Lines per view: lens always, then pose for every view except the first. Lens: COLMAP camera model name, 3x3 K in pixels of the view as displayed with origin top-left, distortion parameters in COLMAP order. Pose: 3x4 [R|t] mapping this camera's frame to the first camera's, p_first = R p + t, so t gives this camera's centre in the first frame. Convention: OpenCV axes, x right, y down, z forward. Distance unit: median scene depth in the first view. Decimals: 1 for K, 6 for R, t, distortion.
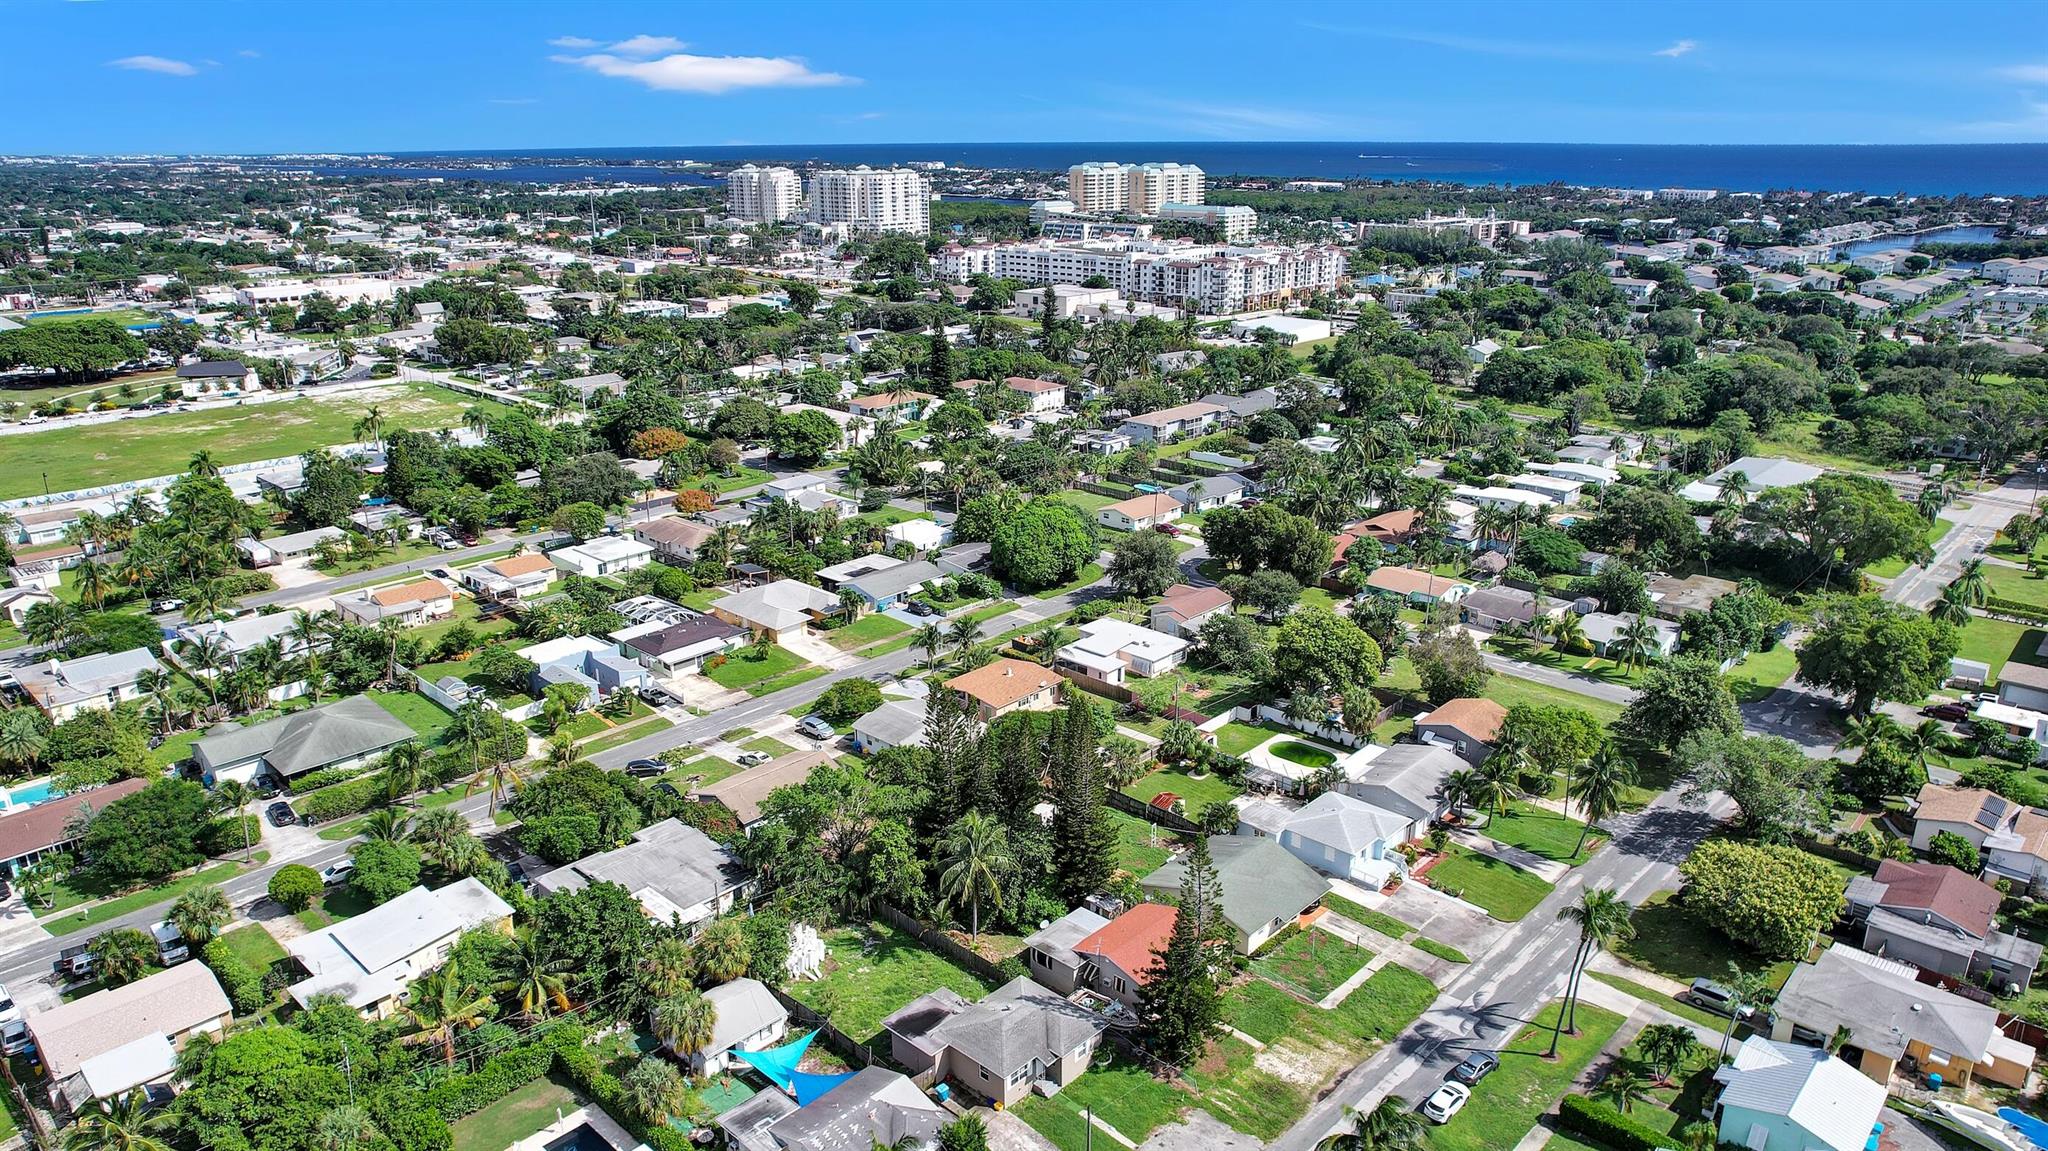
lens RADIAL K [[1327.4, 0, 1024.0], [0, 1327.4, 575.5], [0, 0, 1]] dist [-0.030910, 0.000529]
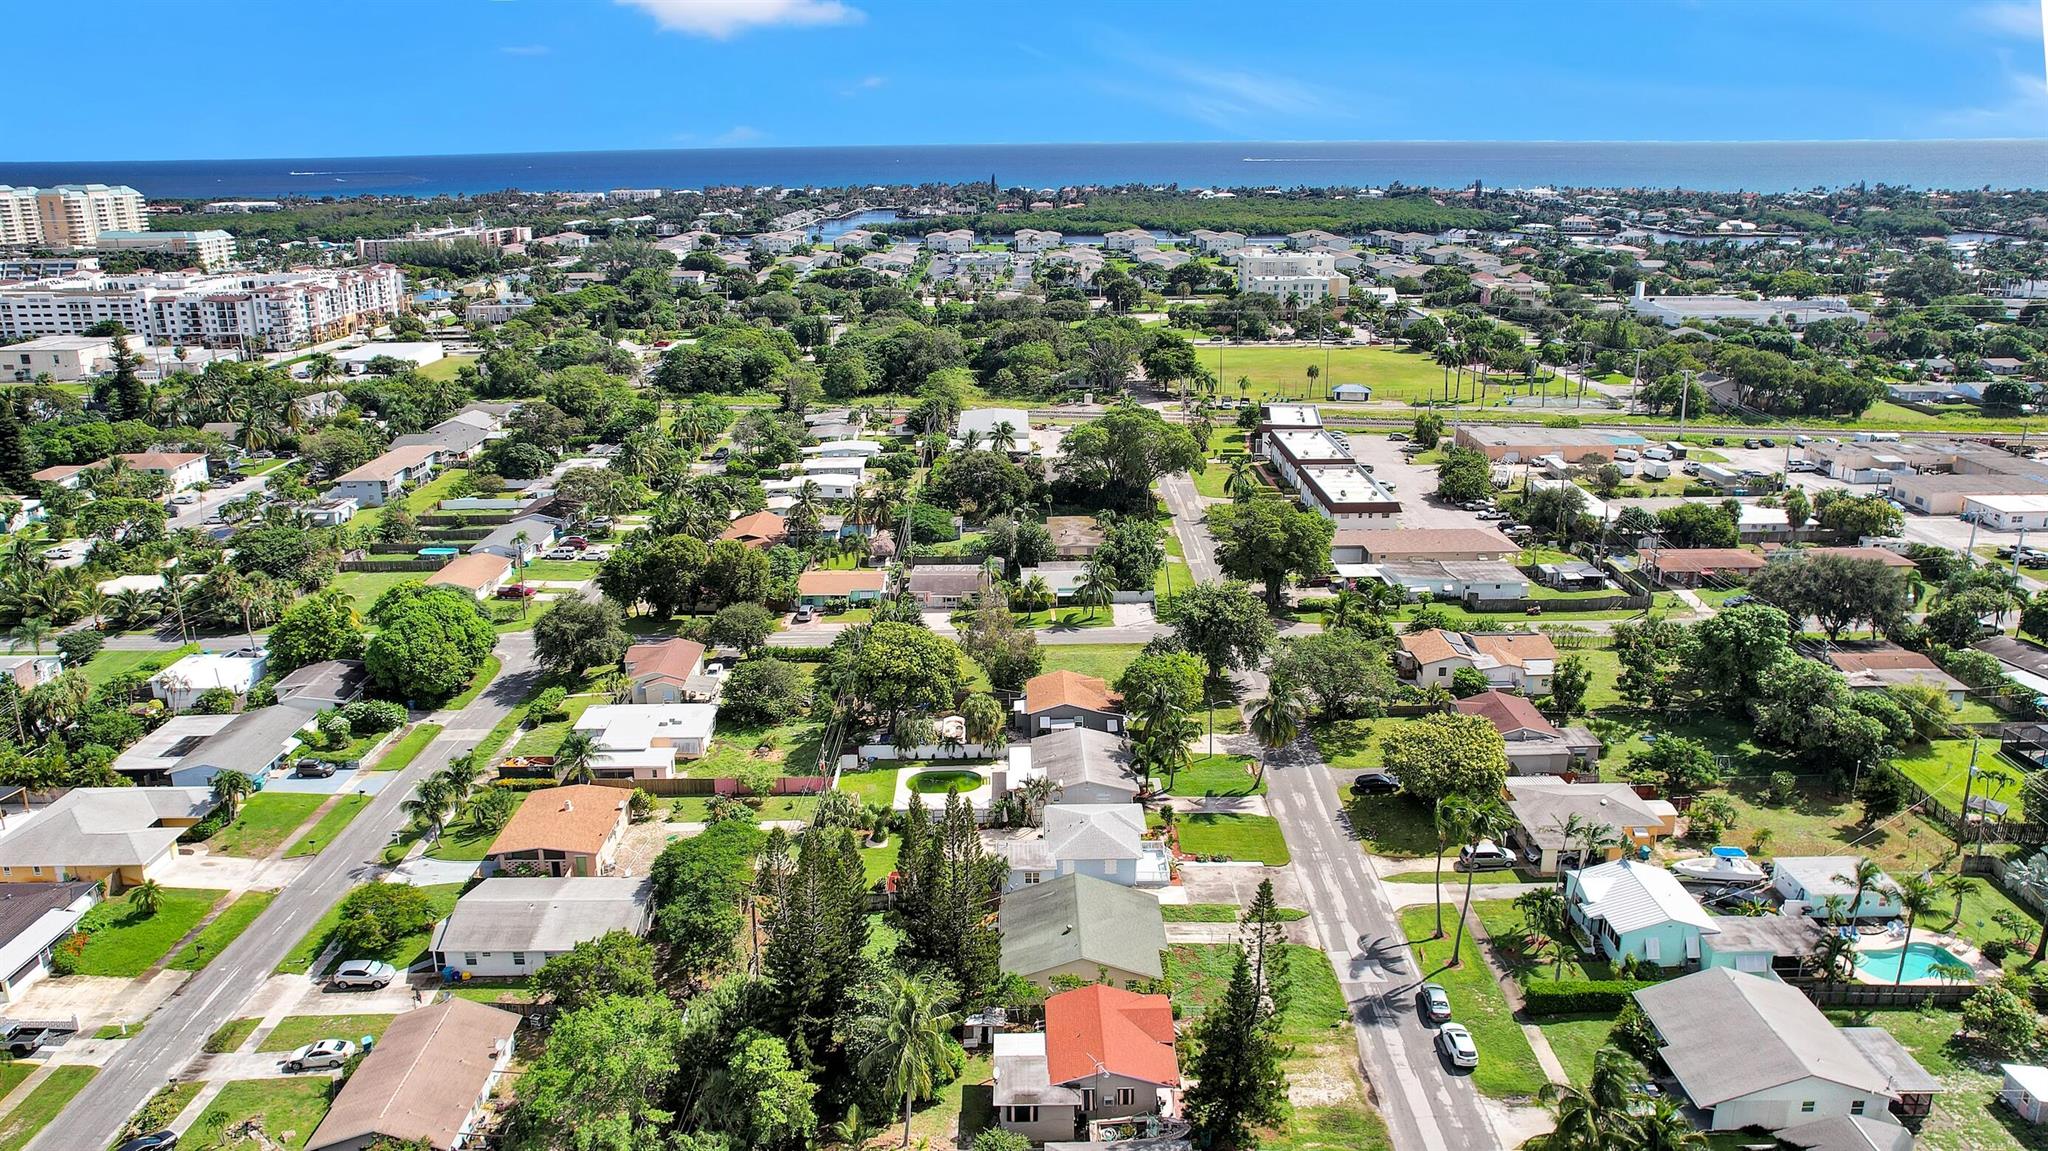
lens RADIAL K [[1301.7, 0, 1023.9], [0, 1301.7, 526.3], [0, 0, 1]] dist [-0.060583, 0.056951]
pose [[0.736261, -0.201180, 0.646102, -0.214179], [0.223773, 0.973453, 0.048110, -0.050336], [-0.638628, 0.109158, 0.761734, 0.180372]]
